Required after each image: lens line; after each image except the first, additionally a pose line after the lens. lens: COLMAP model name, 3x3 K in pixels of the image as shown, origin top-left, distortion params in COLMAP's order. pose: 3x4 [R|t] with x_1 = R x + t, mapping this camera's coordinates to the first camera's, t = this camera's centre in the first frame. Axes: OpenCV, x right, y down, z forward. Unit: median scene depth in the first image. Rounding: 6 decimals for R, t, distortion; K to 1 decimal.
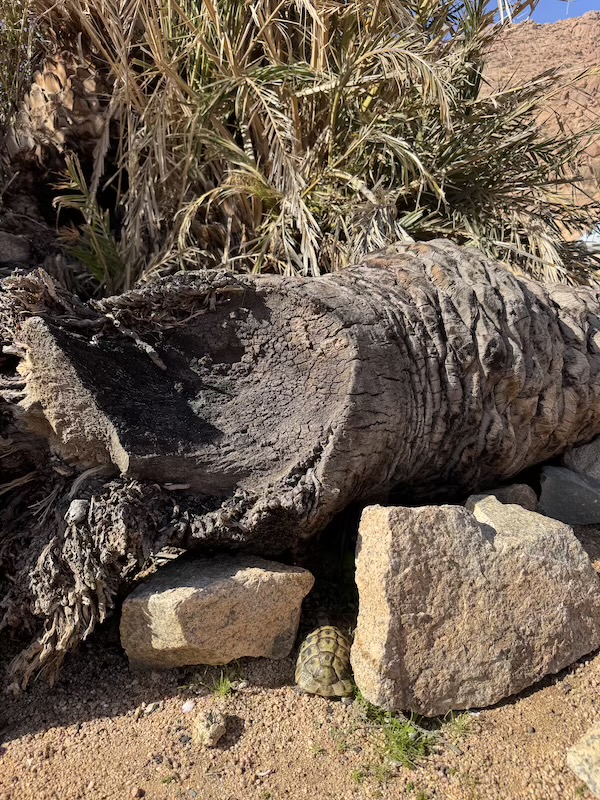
lens RADIAL K [[556.9, 0, 301.5], [0, 556.9, 400.8], [0, 0, 1]] dist [0.038195, -0.008827]
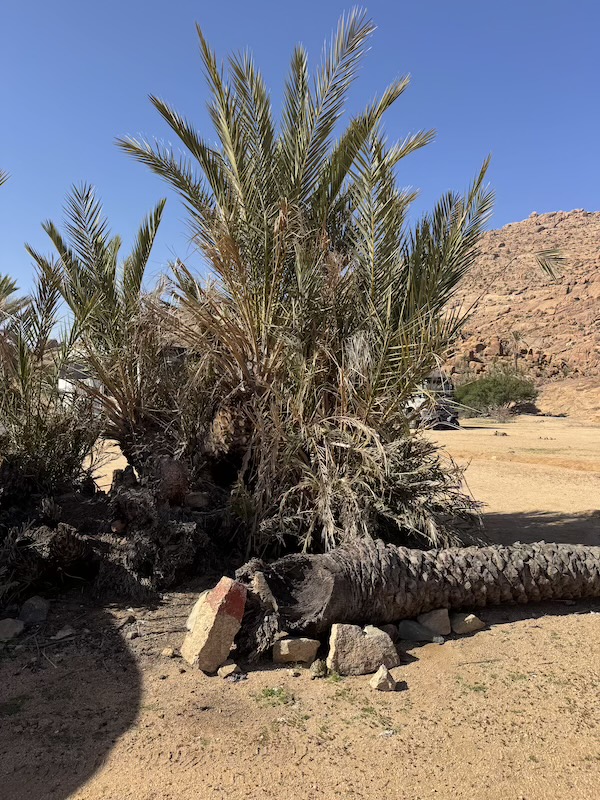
lens RADIAL K [[556.9, 0, 302.4], [0, 556.9, 394.8], [0, 0, 1]] dist [0.038195, -0.008827]
pose [[0.993195, 0.022426, -0.114282, 0.317467], [-0.052839, 0.961244, -0.270588, -0.292941], [0.103784, 0.274785, 0.955888, -3.332969]]
